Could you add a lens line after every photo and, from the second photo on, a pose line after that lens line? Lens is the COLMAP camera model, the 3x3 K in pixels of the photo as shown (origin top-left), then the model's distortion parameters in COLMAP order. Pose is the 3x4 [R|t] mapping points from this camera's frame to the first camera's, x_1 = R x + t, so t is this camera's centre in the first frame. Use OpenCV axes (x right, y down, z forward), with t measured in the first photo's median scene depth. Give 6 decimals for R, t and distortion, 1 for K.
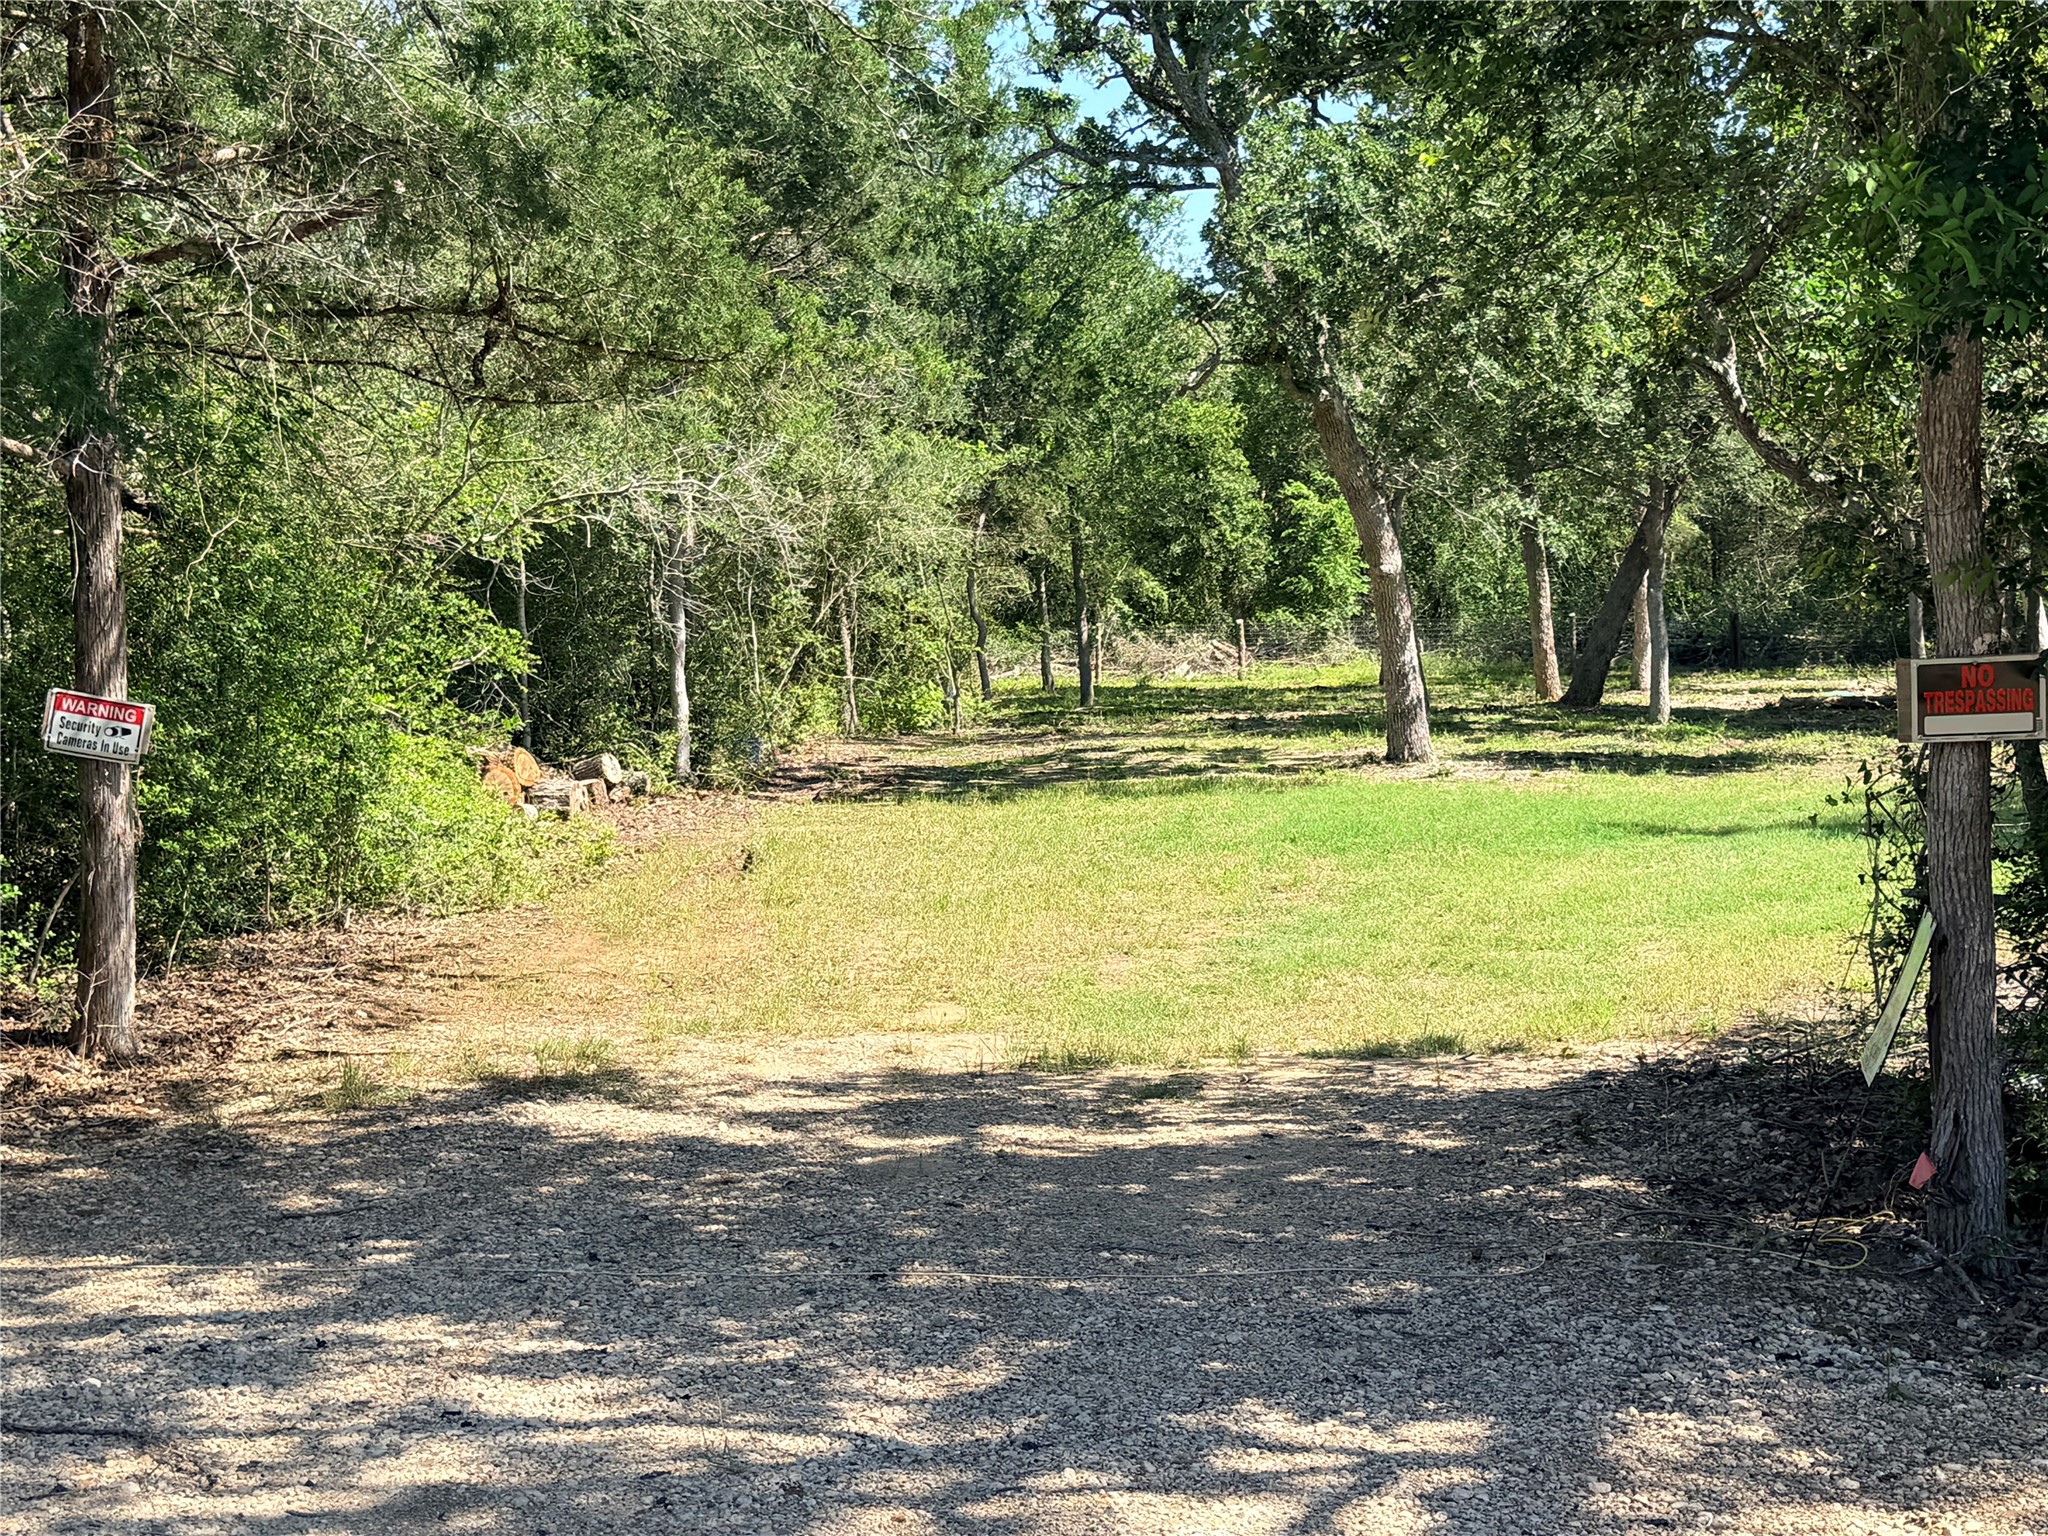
lens RADIAL K [[2523.6, 0, 972.8], [0, 2523.6, 762.8], [0, 0, 1]] dist [0.111747, -0.054168]
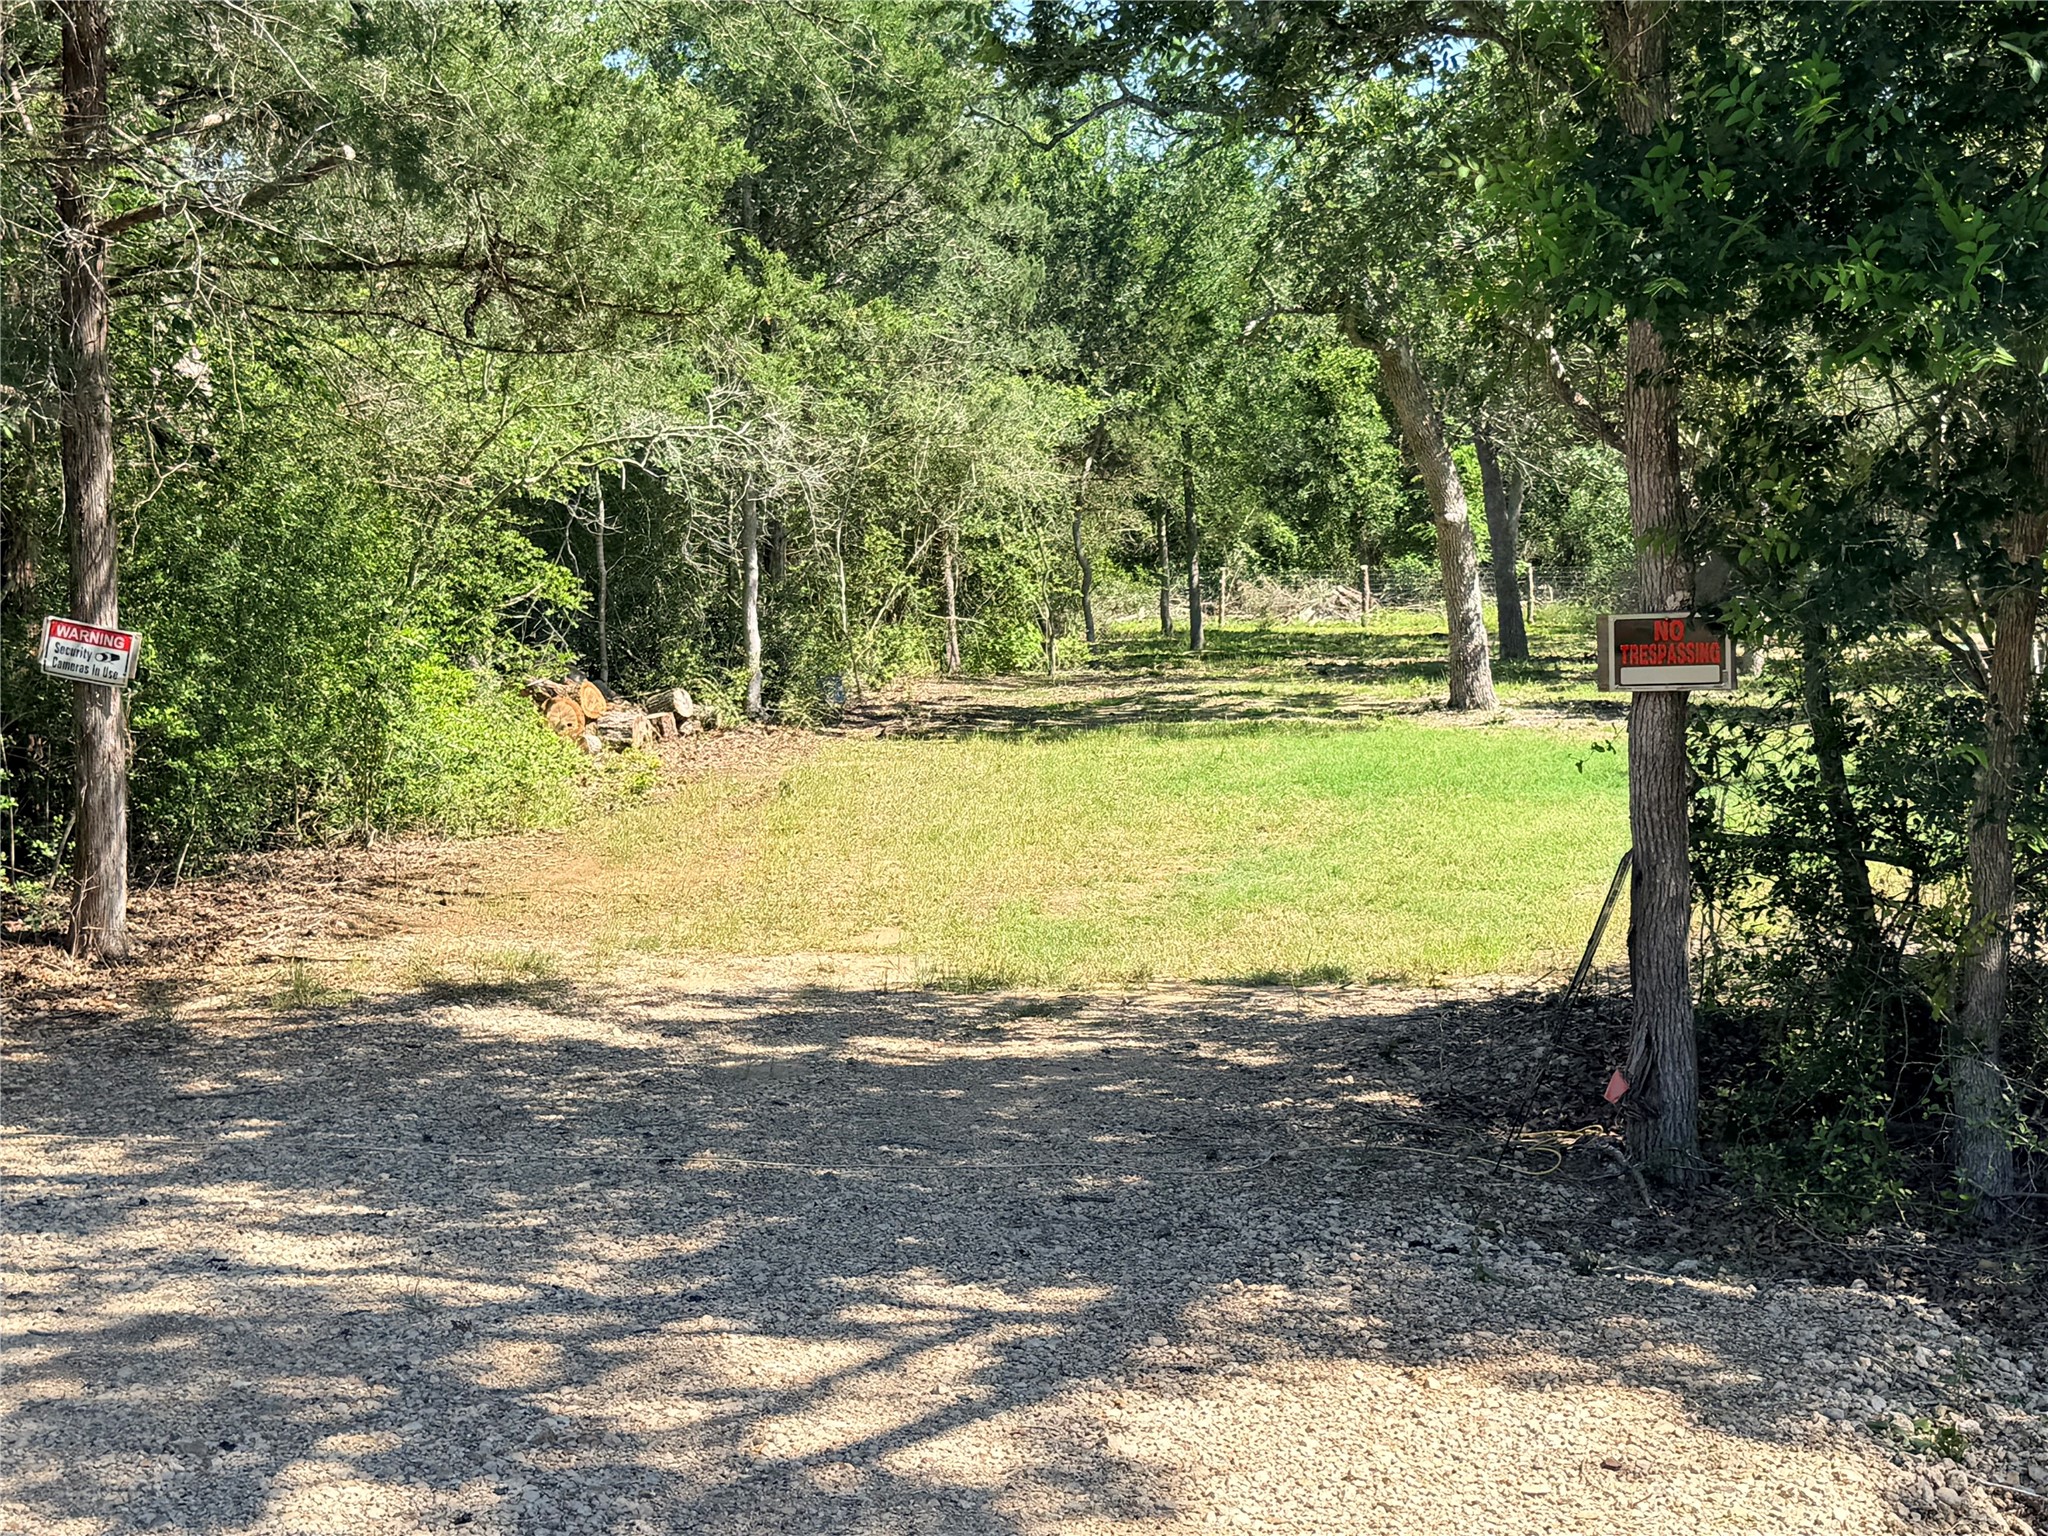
lens RADIAL K [[2523.6, 0, 972.8], [0, 2523.6, 762.8], [0, 0, 1]] dist [0.111747, -0.054168]
pose [[0.997436, 0.018232, -0.069196, 0.098160], [-0.016625, 0.999580, 0.023728, 0.000678], [0.069600, -0.022516, 0.997321, -0.050307]]
